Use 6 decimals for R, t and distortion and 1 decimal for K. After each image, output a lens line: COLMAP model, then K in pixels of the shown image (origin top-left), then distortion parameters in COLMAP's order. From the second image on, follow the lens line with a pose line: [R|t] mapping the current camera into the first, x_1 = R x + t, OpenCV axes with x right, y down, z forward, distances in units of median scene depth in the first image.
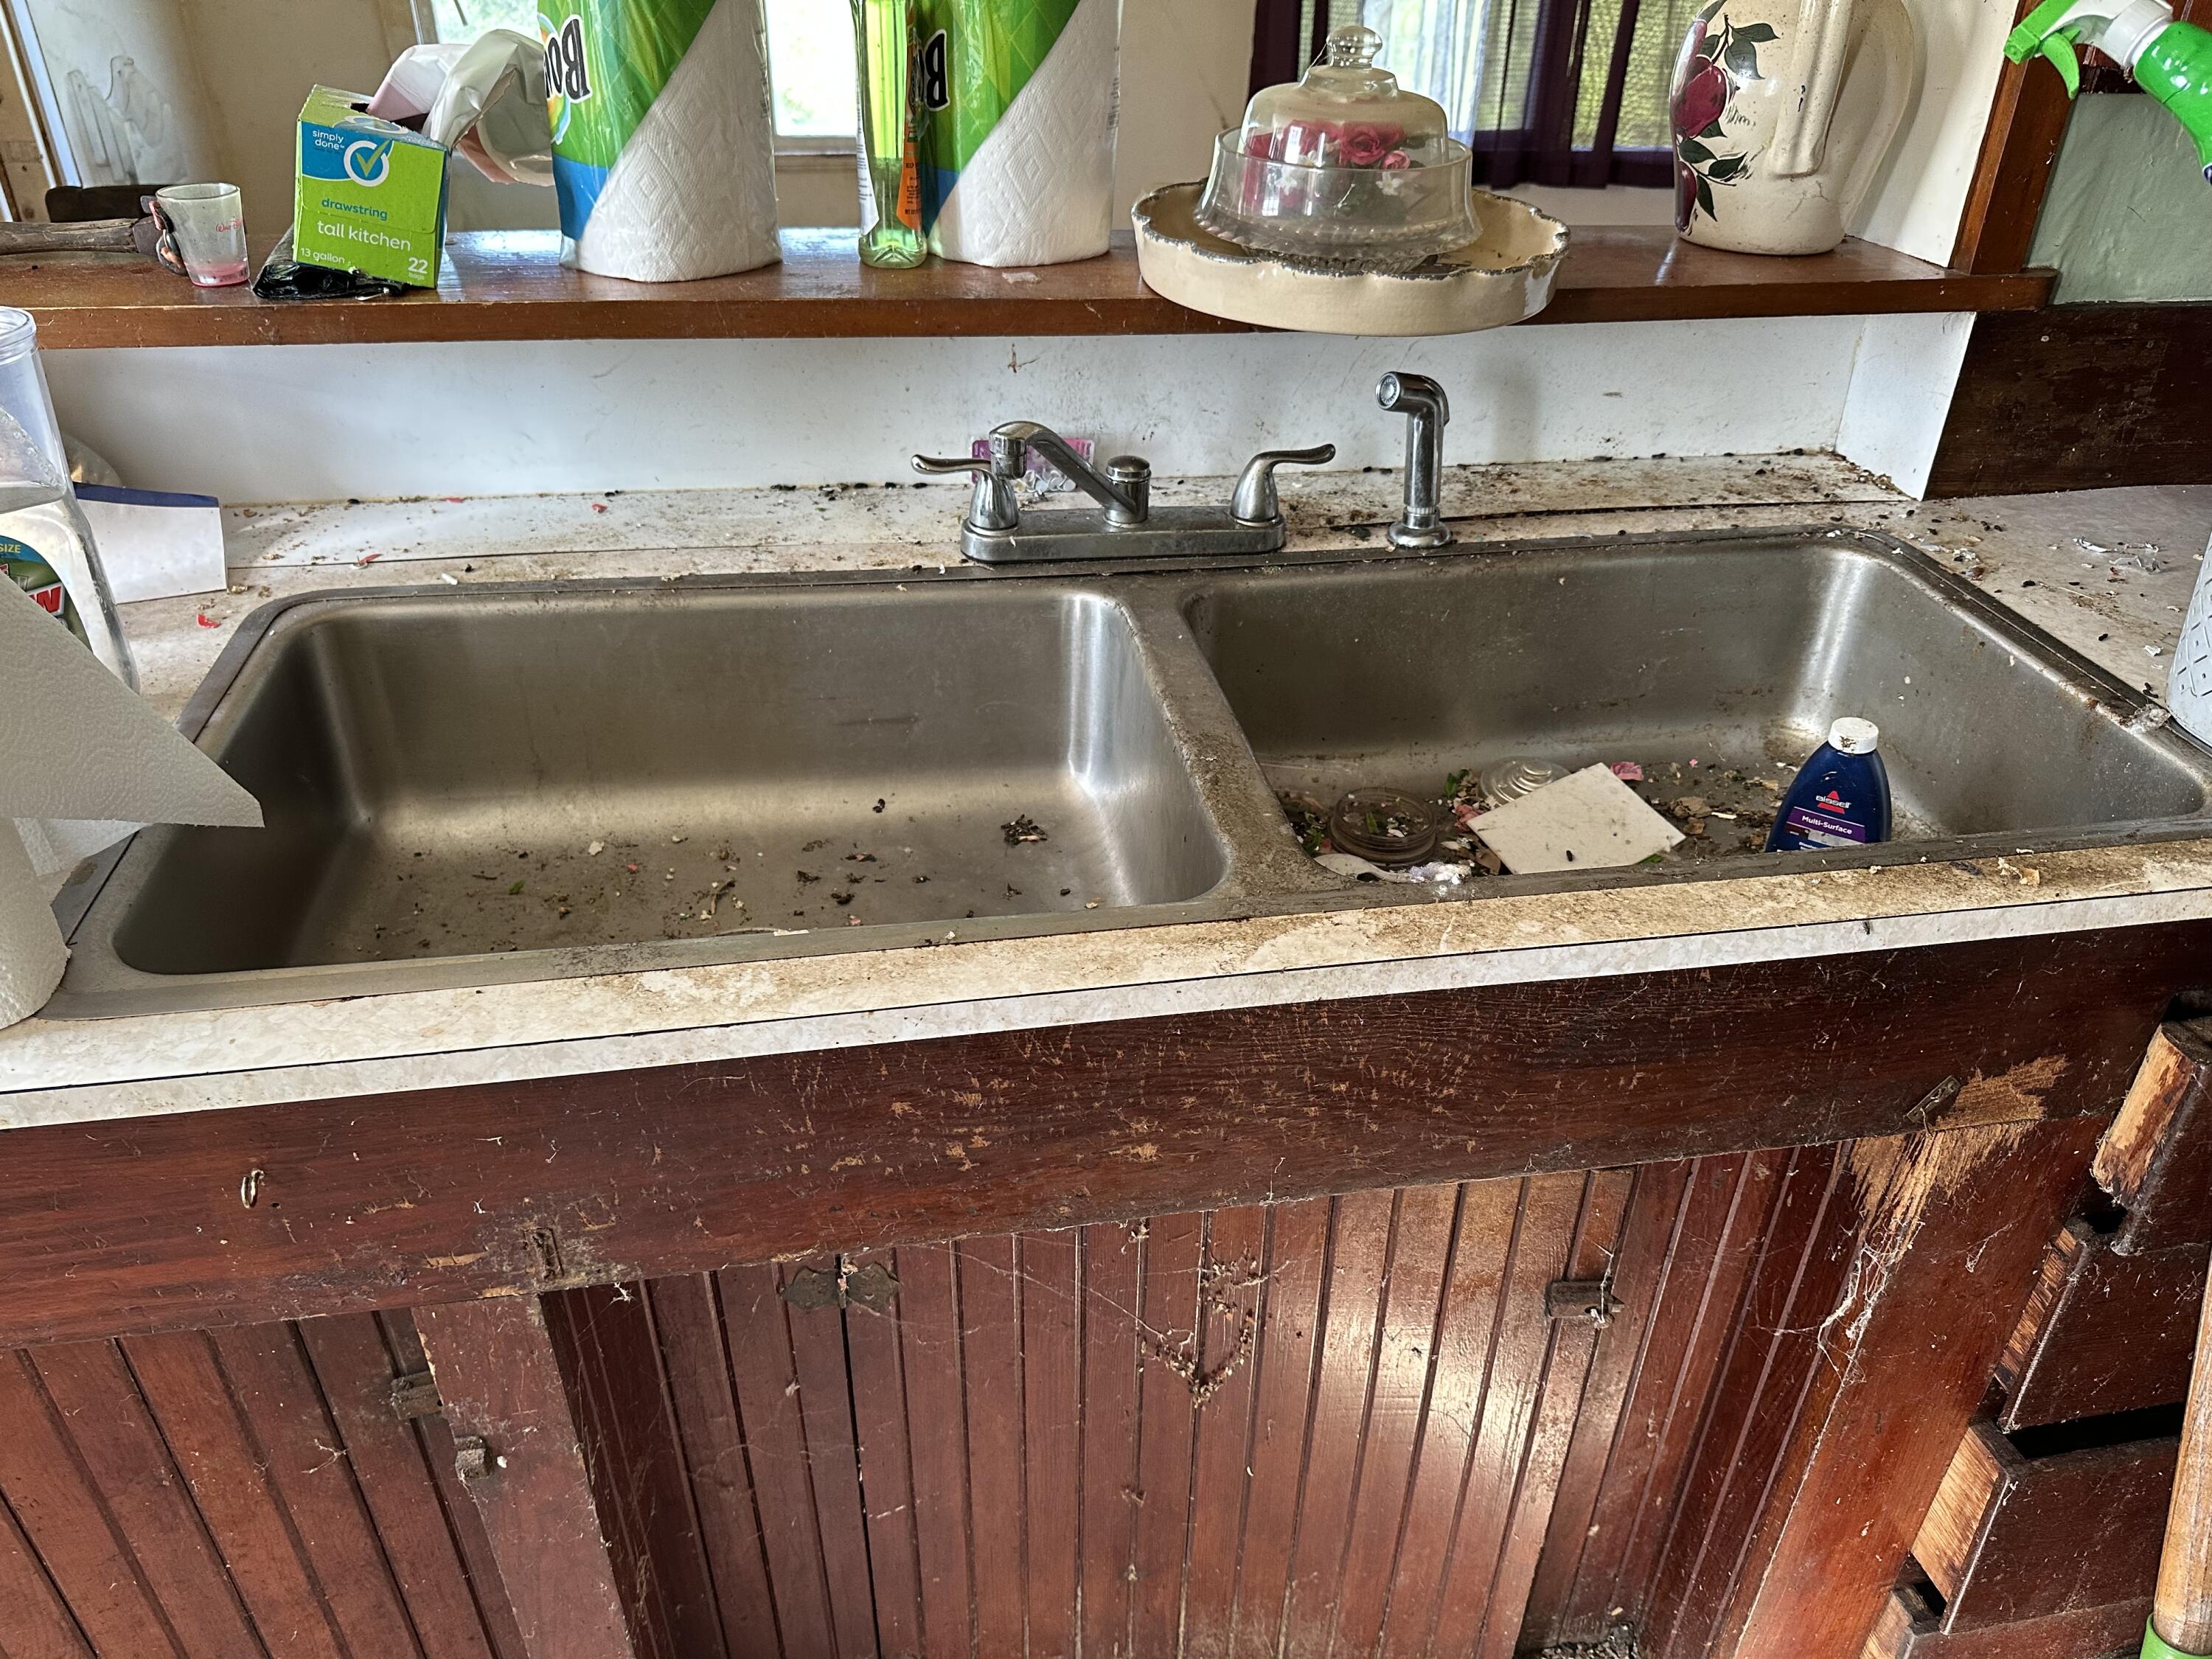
lens RADIAL K [[1566.2, 0, 1109.2], [0, 1566.2, 828.1], [0, 0, 1]] dist [0.065573, -0.086533]
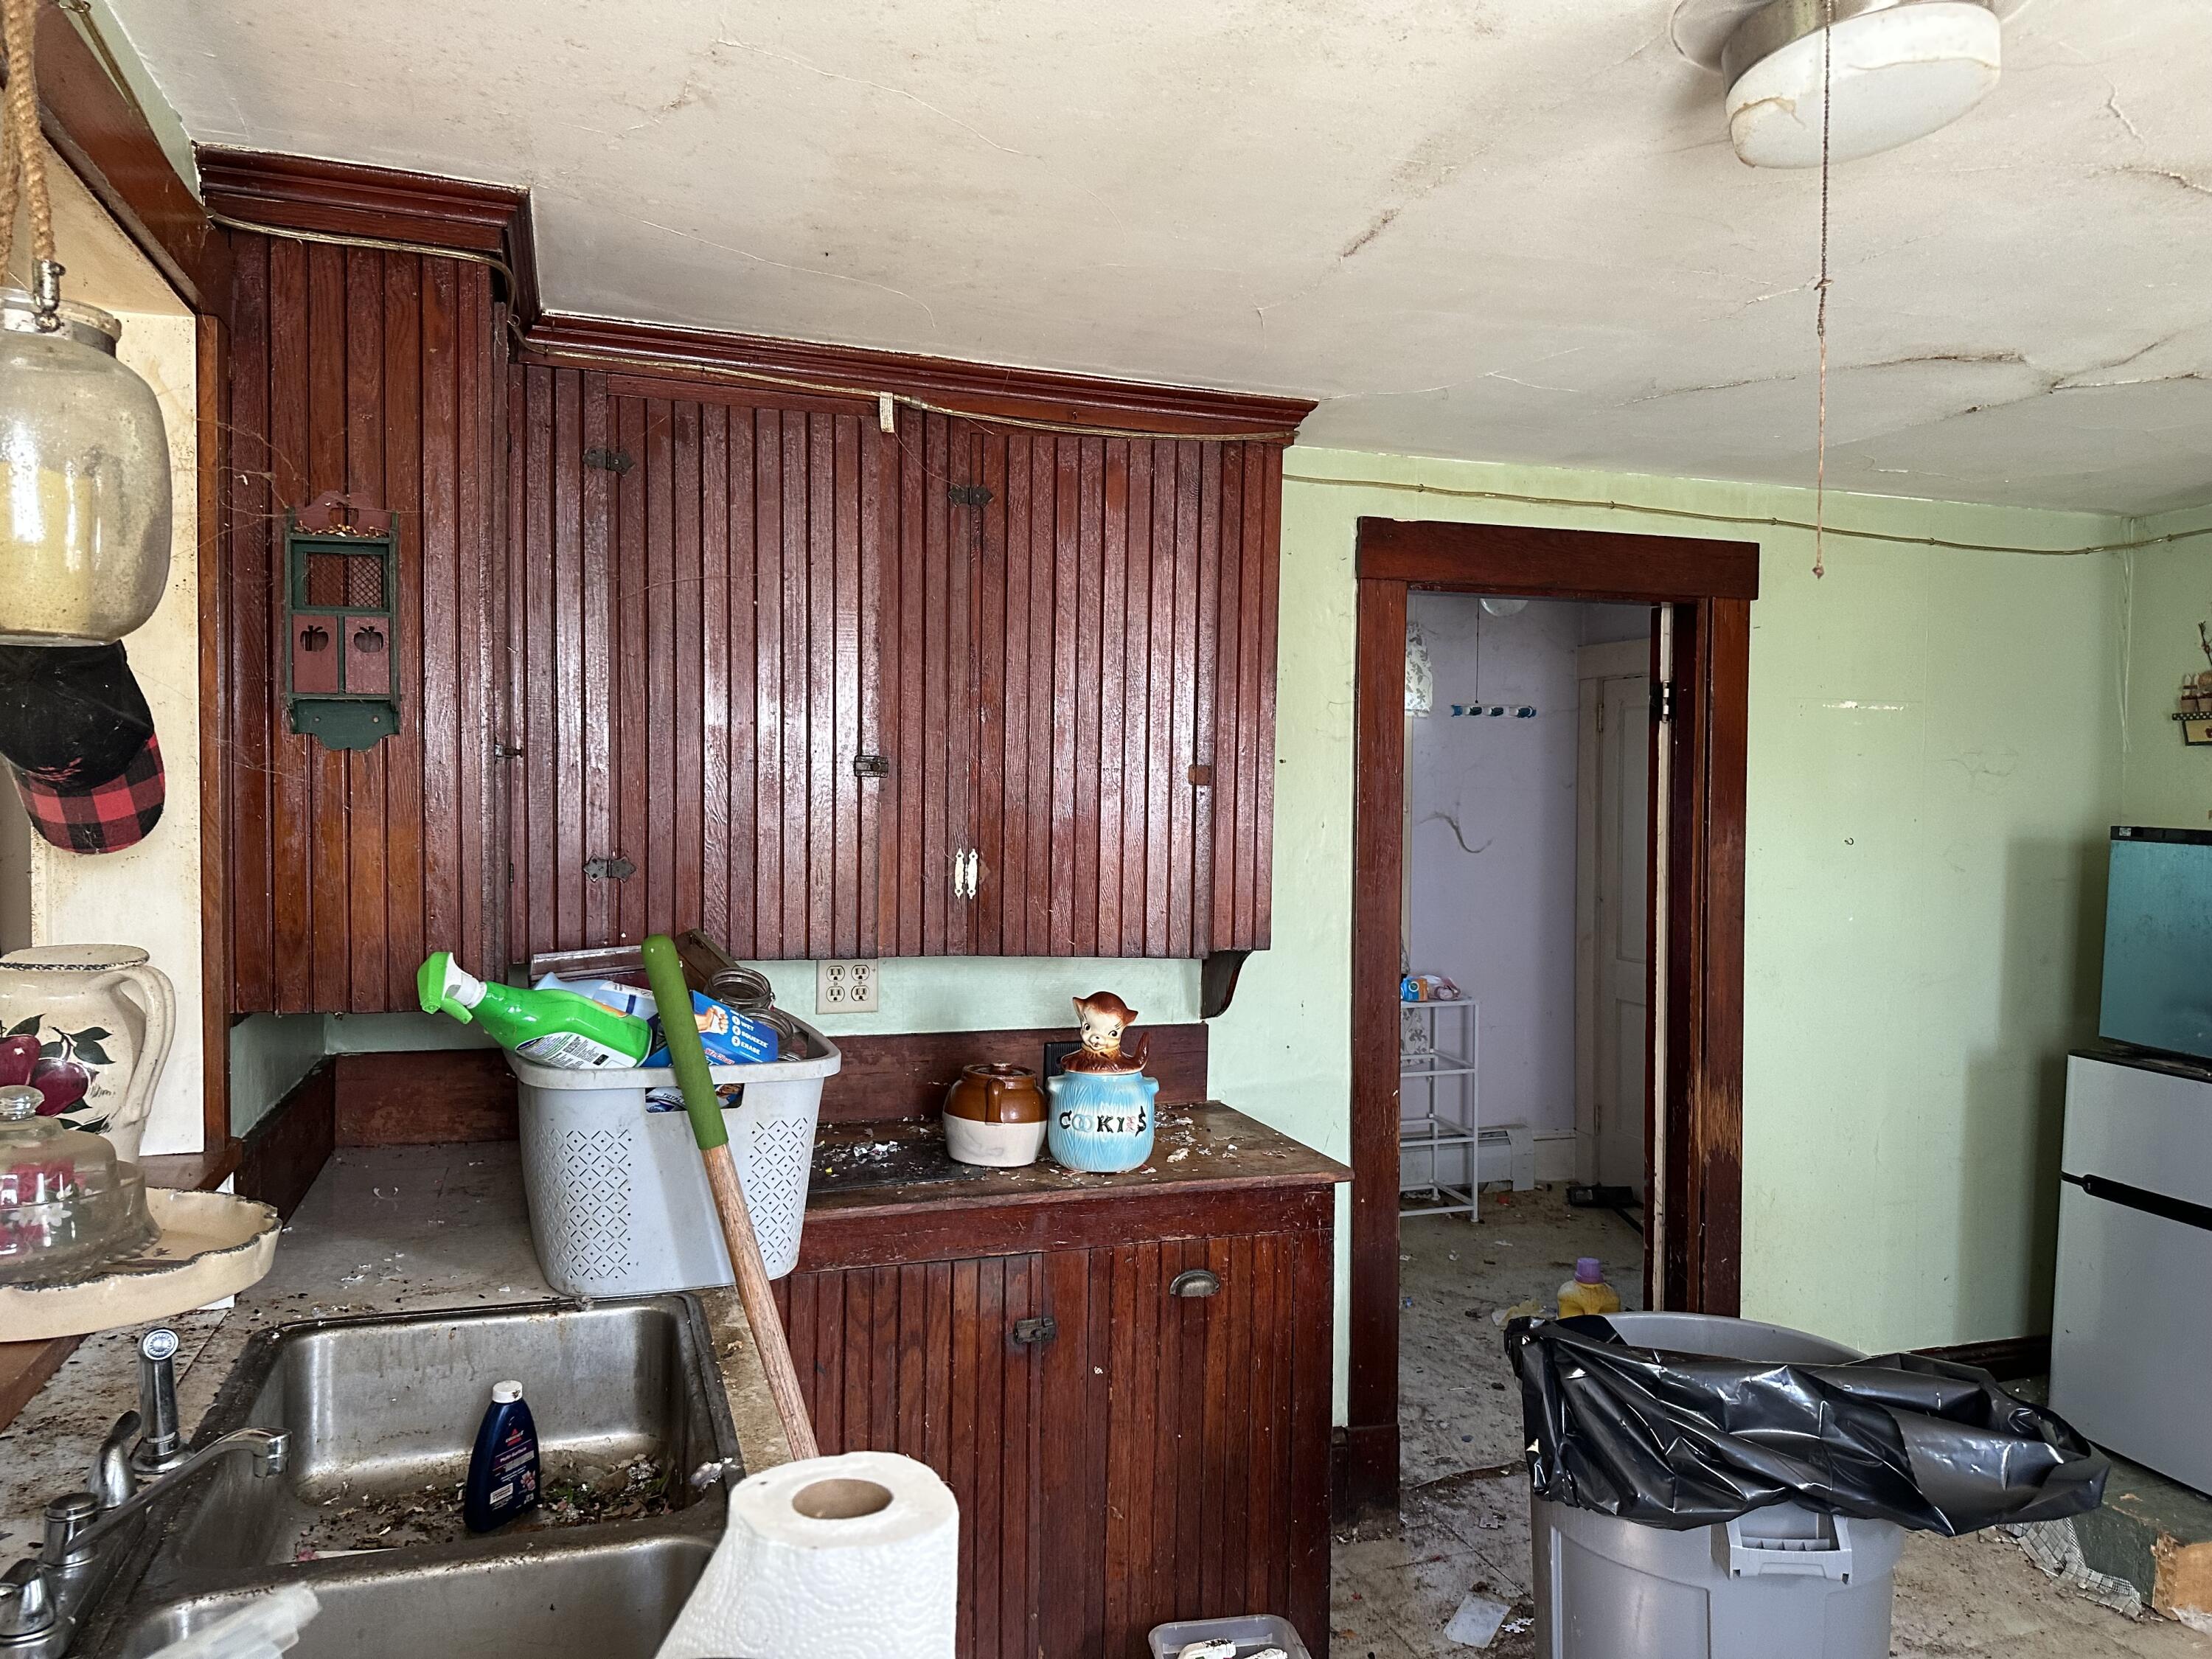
lens RADIAL K [[1566.2, 0, 1107.5], [0, 1566.2, 829.9], [0, 0, 1]] dist [0.065573, -0.086533]
pose [[-0.140816, -0.047833, 0.988880, -1.018090], [0.513654, 0.850353, 0.114276, -0.364336], [-0.846363, 0.524034, -0.095174, 0.320279]]
